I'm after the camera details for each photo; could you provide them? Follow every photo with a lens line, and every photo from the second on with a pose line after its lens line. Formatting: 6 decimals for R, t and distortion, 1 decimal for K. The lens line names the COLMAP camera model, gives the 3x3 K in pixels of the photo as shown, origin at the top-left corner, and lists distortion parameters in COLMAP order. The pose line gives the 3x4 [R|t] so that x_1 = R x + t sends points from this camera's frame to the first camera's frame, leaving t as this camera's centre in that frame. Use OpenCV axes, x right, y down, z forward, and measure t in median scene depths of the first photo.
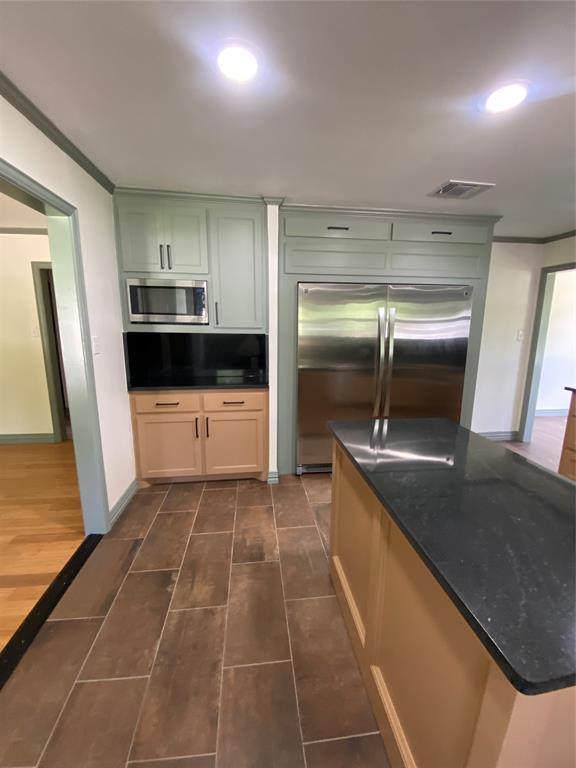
lens RADIAL K [[312.2, 0, 289.0], [0, 312.2, 380.7], [0, 0, 1]] dist [0.036331, -0.025846]
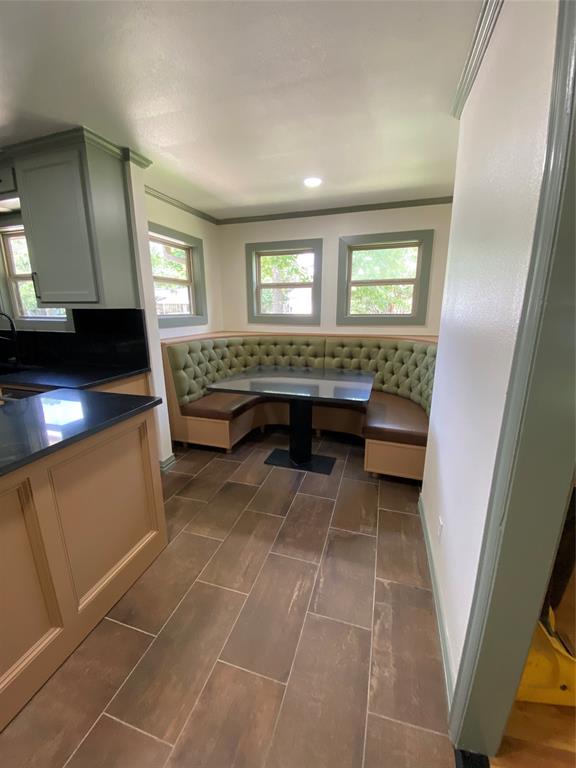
lens RADIAL K [[312.2, 0, 289.0], [0, 312.2, 380.7], [0, 0, 1]] dist [0.036331, -0.025846]
pose [[-0.911377, -0.099192, 0.399441, -0.755904], [0.073672, 0.915531, 0.395442, -0.199585], [-0.404926, 0.389825, -0.827086, 1.300613]]
